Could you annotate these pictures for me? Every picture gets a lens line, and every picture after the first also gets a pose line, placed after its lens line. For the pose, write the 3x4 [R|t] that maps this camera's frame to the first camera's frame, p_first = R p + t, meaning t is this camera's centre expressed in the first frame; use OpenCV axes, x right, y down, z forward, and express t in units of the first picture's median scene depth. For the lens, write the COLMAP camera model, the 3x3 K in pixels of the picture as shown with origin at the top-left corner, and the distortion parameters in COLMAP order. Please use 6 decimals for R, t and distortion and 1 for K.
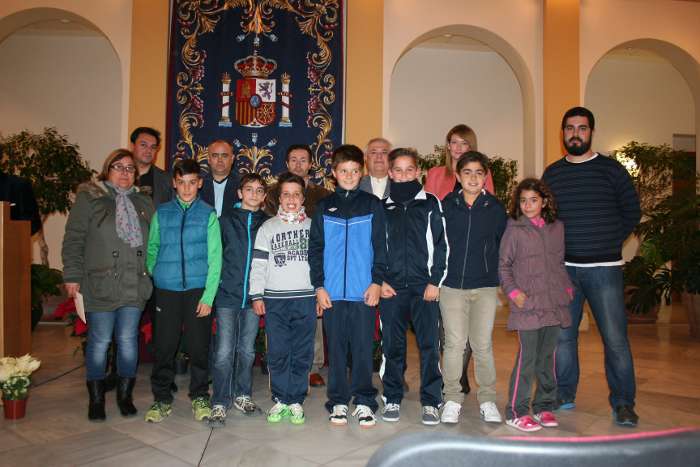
lens RADIAL K [[619.6, 0, 350.0], [0, 619.6, 233.5], [0, 0, 1]] dist [-0.154812, 0.174763]
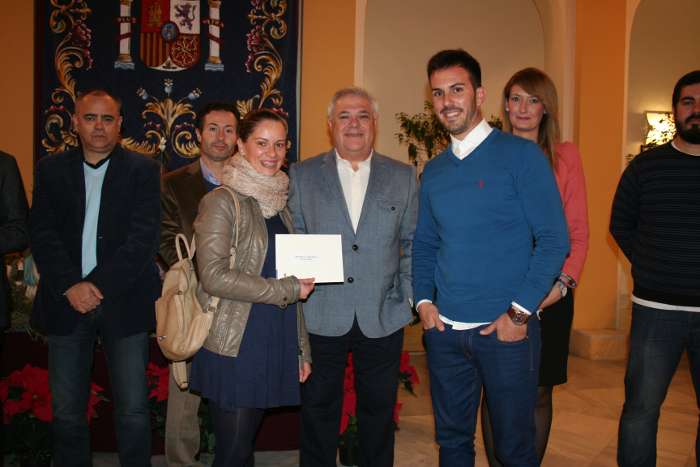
lens RADIAL K [[725.9, 0, 350.0], [0, 725.9, 233.5], [0, 0, 1]] dist [-0.110073, 0.121256]
pose [[0.996465, 0.001632, 0.083994, -0.021500], [-0.005219, 0.999083, 0.042504, -0.027496], [-0.083847, -0.042792, 0.995559, 0.184386]]
